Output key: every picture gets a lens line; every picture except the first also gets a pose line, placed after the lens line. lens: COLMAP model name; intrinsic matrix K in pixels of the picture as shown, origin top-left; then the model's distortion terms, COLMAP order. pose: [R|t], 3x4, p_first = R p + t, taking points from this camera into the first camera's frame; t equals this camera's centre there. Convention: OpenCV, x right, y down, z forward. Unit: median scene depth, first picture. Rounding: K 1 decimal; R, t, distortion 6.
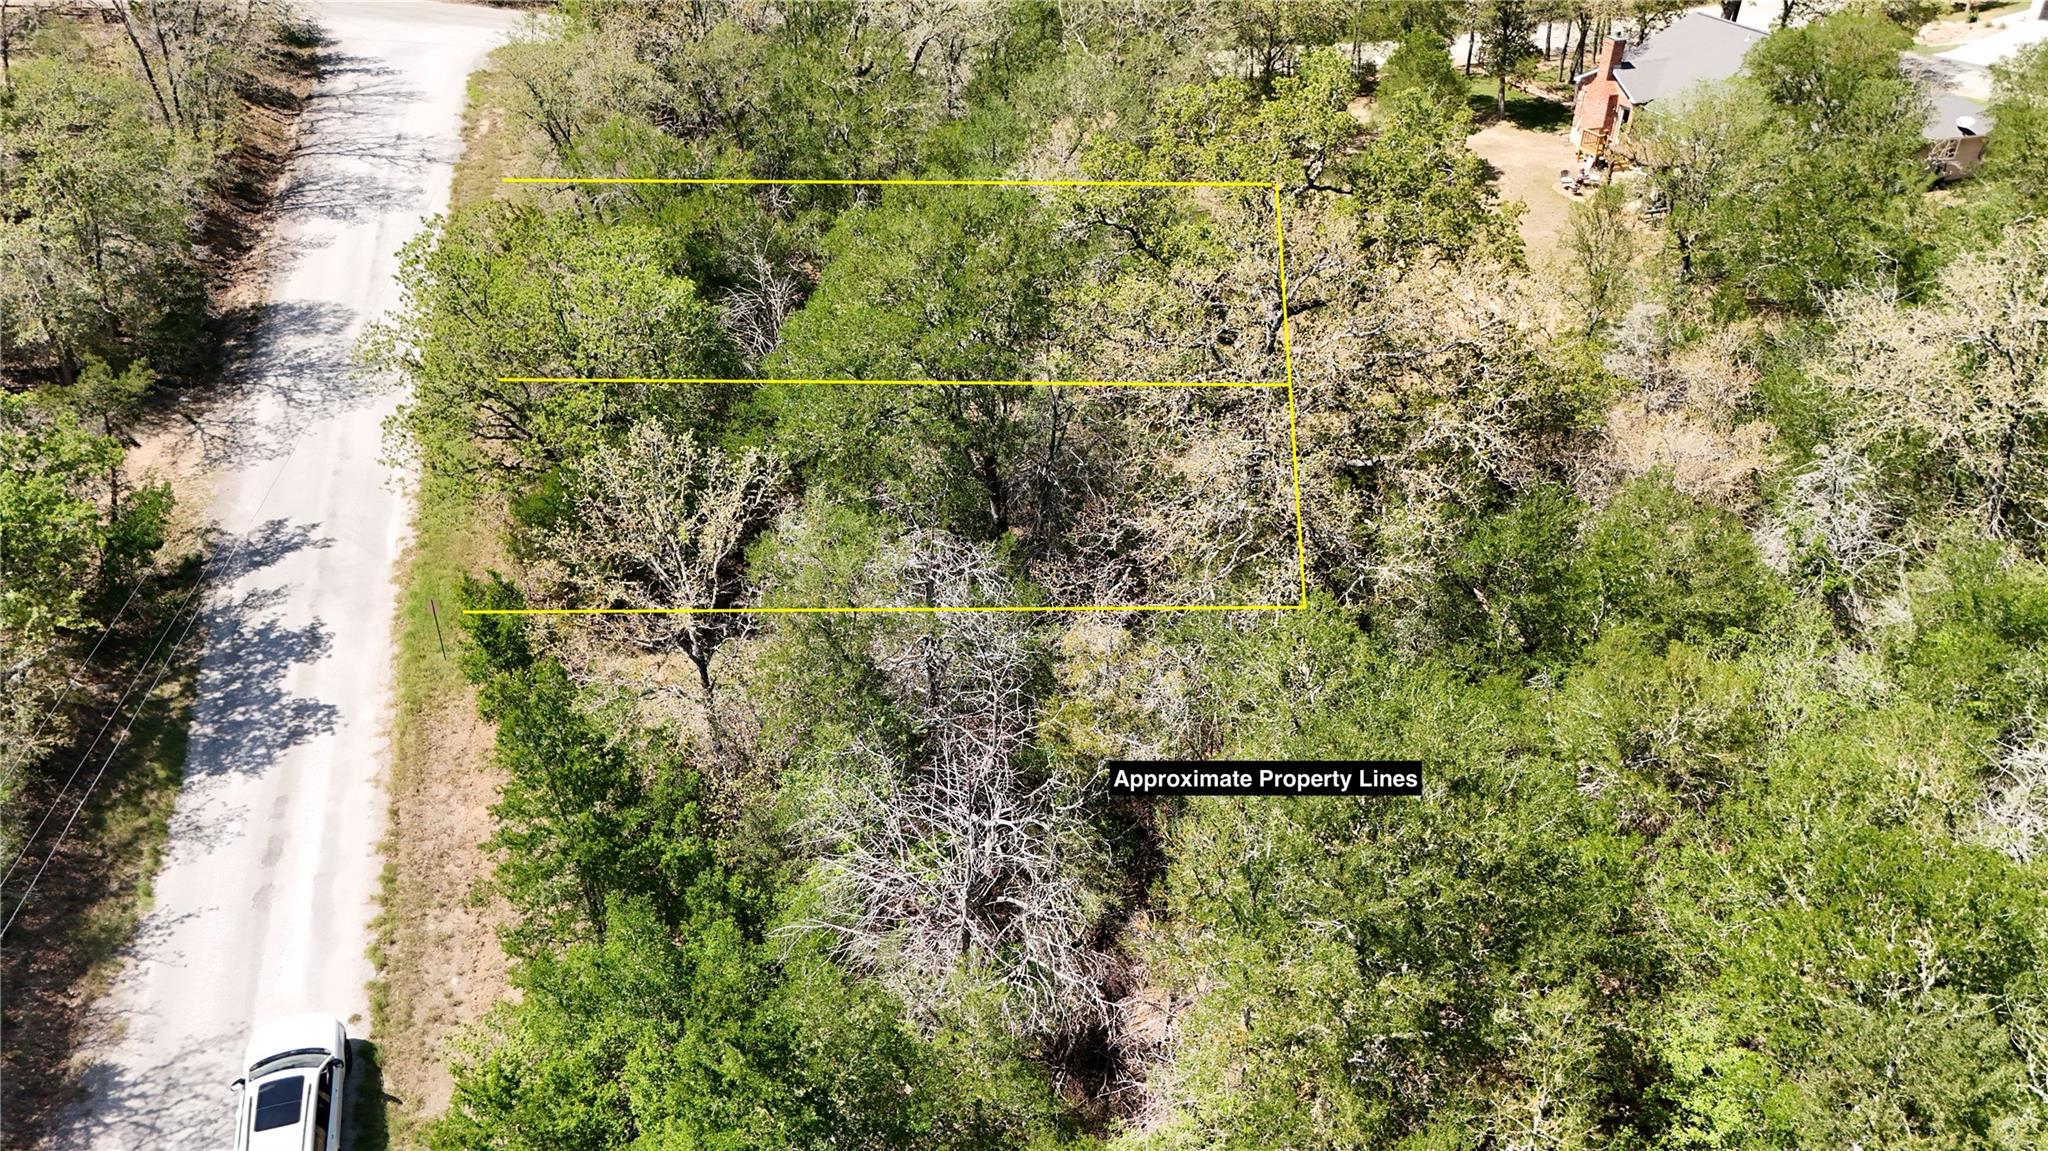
lens RADIAL K [[1467.2, 0, 1022.9], [0, 1467.2, 574.7], [0, 0, 1]] dist [0.001146, -0.000031]
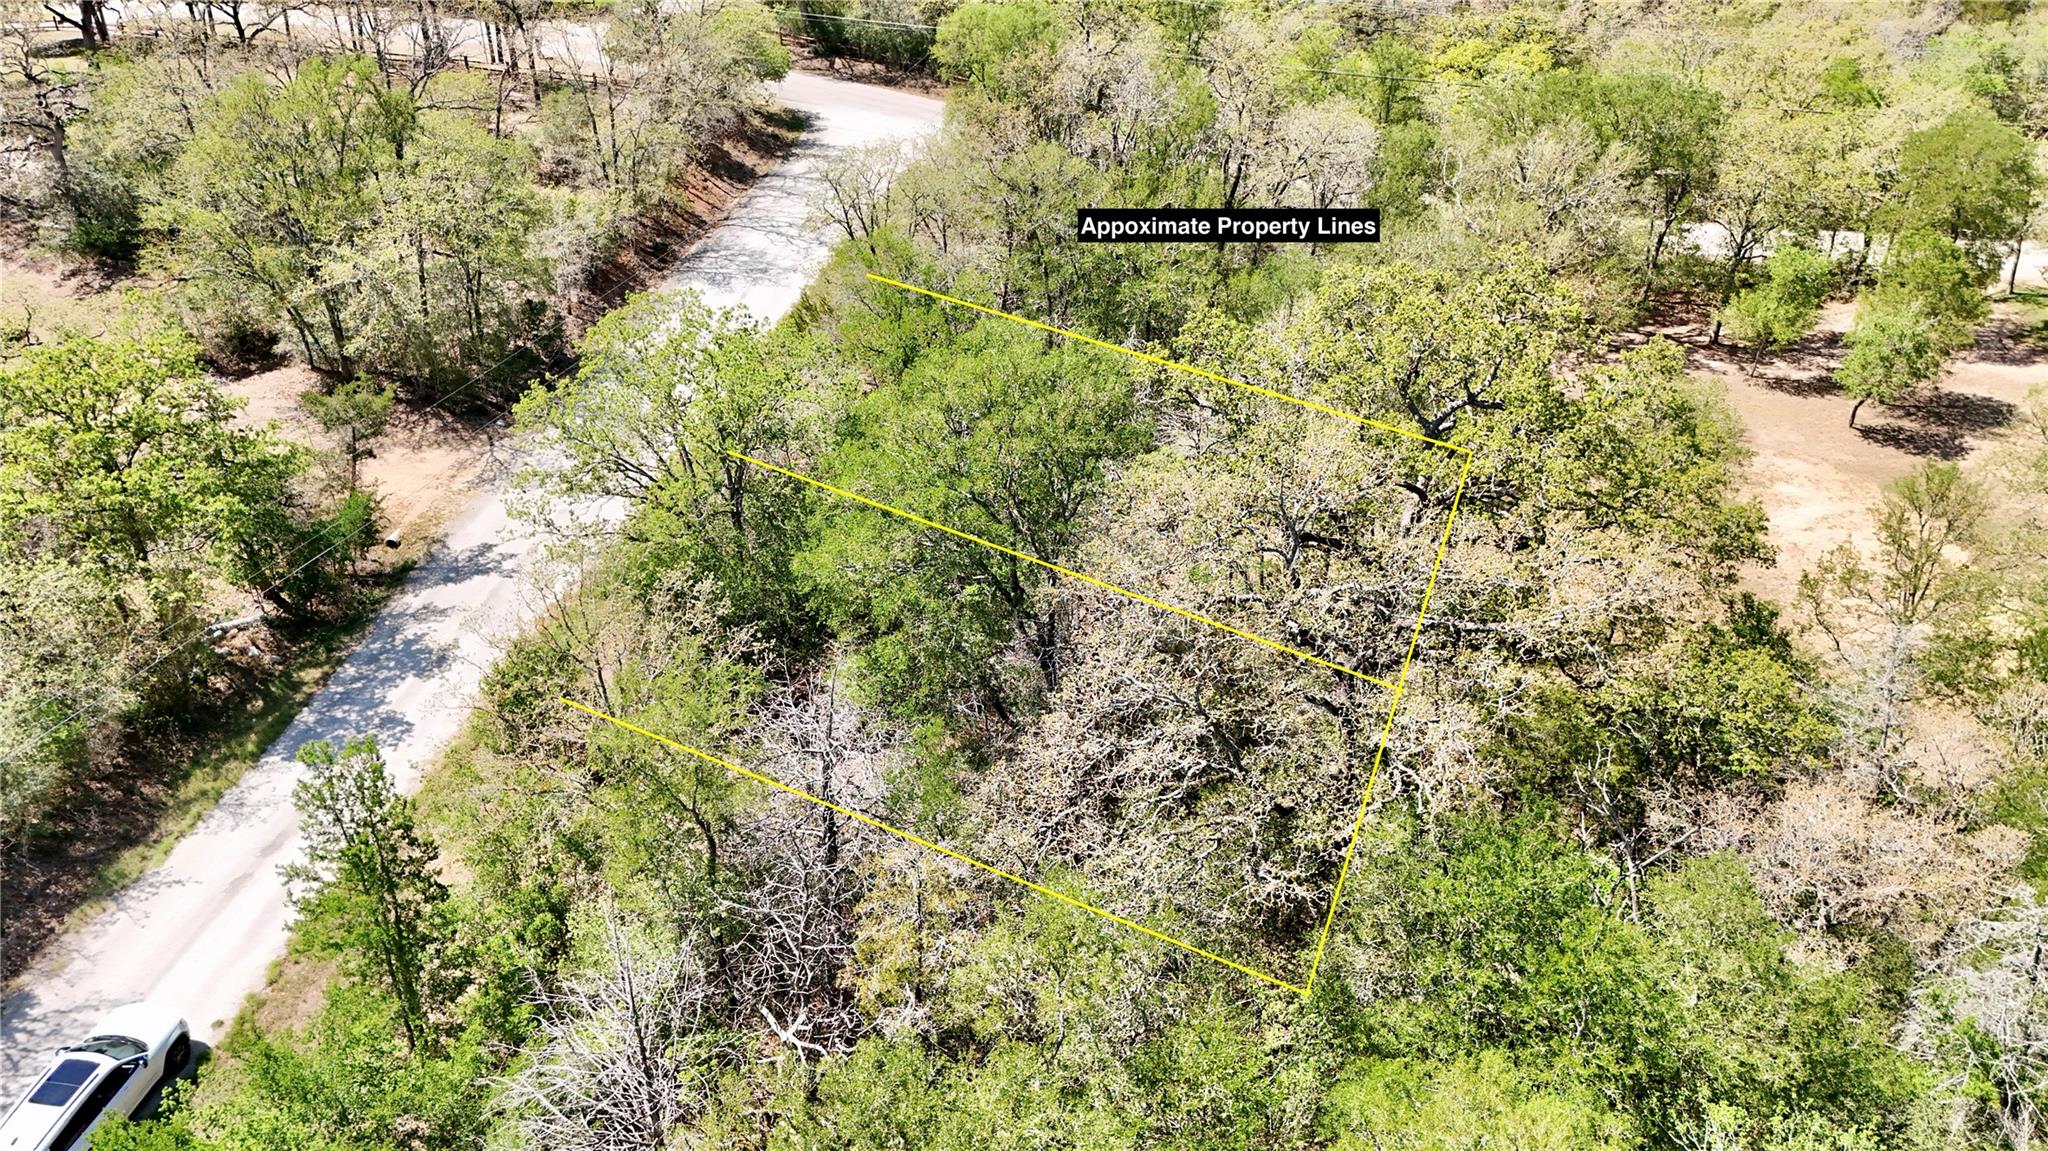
lens RADIAL K [[1467.2, 0, 1024.2], [0, 1467.2, 576.1], [0, 0, 1]] dist [0.001146, -0.000031]
pose [[0.909029, 0.206064, -0.362221, 0.292965], [-0.232212, 0.972212, -0.029676, -0.085369], [0.346041, 0.111088, 0.931620, 0.139365]]
